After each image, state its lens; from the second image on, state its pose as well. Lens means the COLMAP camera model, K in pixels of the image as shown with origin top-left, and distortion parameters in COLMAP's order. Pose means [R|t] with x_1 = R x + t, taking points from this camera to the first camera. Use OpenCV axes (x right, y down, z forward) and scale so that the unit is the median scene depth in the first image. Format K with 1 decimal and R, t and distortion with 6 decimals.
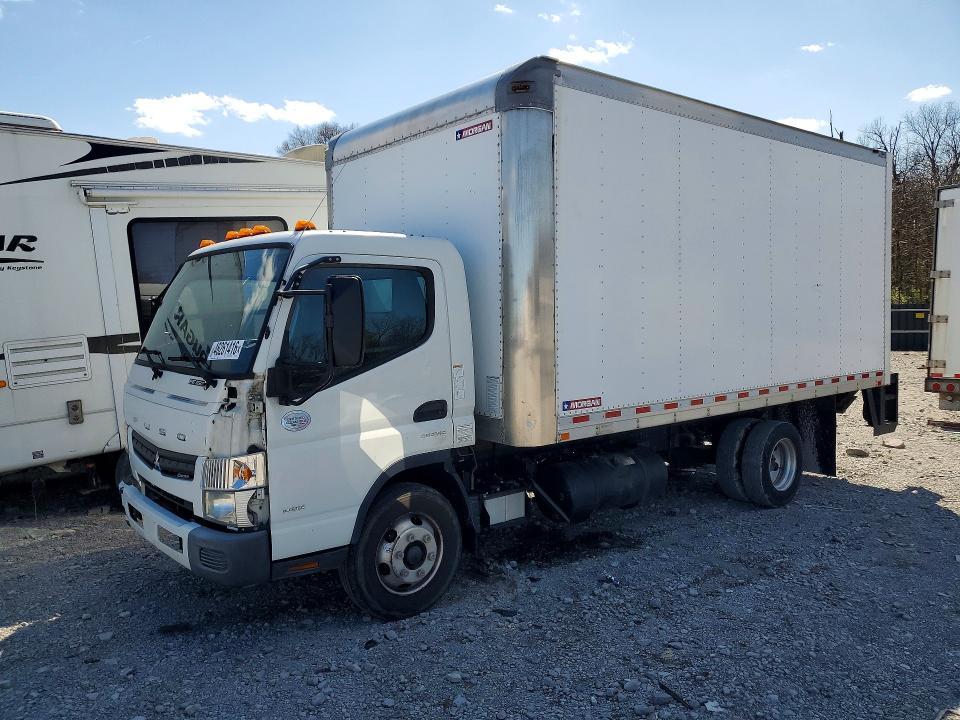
lens RADIAL K [[754.5, 0, 485.1], [0, 754.5, 366.4], [0, 0, 1]] dist [-0.005277, 0.058520]
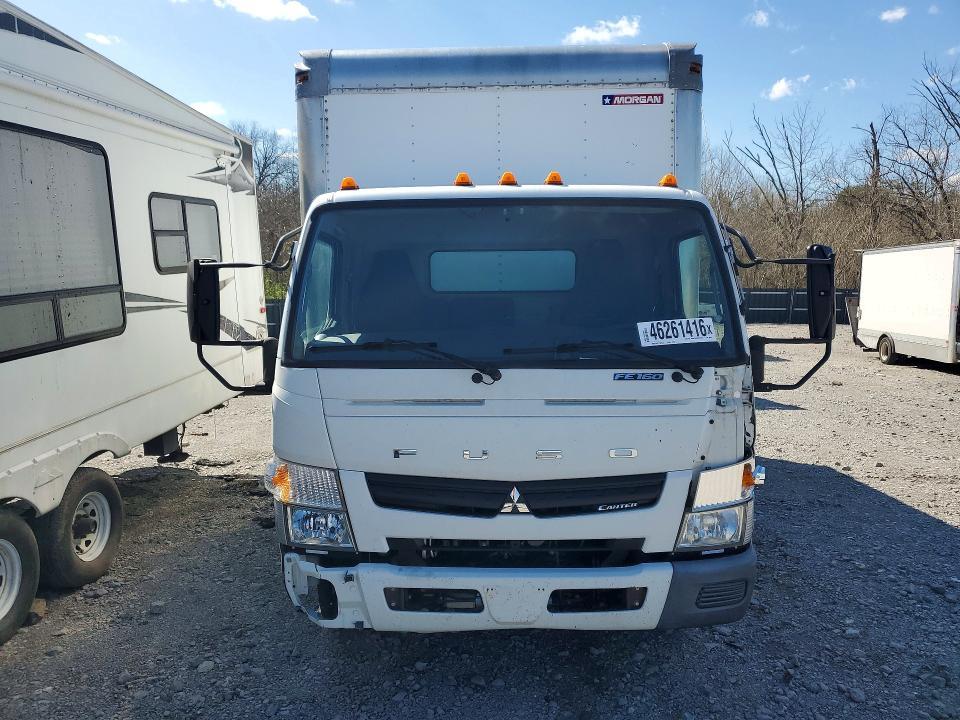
lens RADIAL K [[748.9, 0, 480.0], [0, 748.9, 360.0], [0, 0, 1]] dist [0.129966, -0.316546]
pose [[0.652491, -0.056572, 0.755682, -0.948009], [0.054536, 0.998129, 0.027634, -0.022388], [-0.755832, 0.023181, 0.654355, 0.563766]]
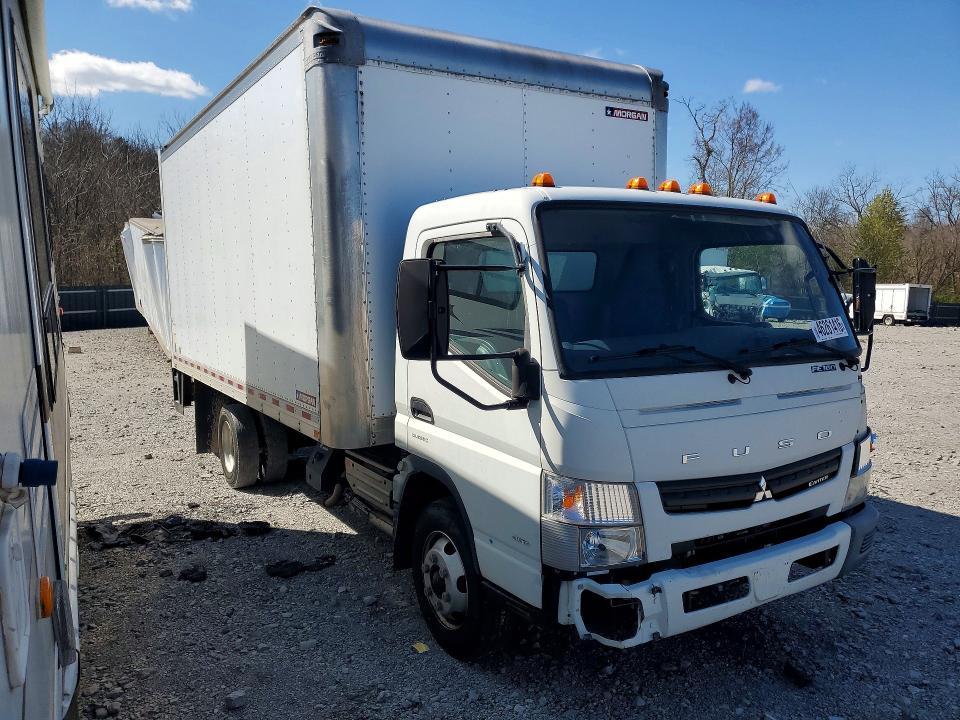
lens RADIAL K [[754.5, 0, 485.1], [0, 754.5, 366.4], [0, 0, 1]] dist [-0.005277, 0.058520]
pose [[0.143891, -0.097350, 0.984794, -1.175915], [0.075090, 0.993355, 0.087224, -0.078852], [-0.986741, 0.061397, 0.150245, 1.133542]]
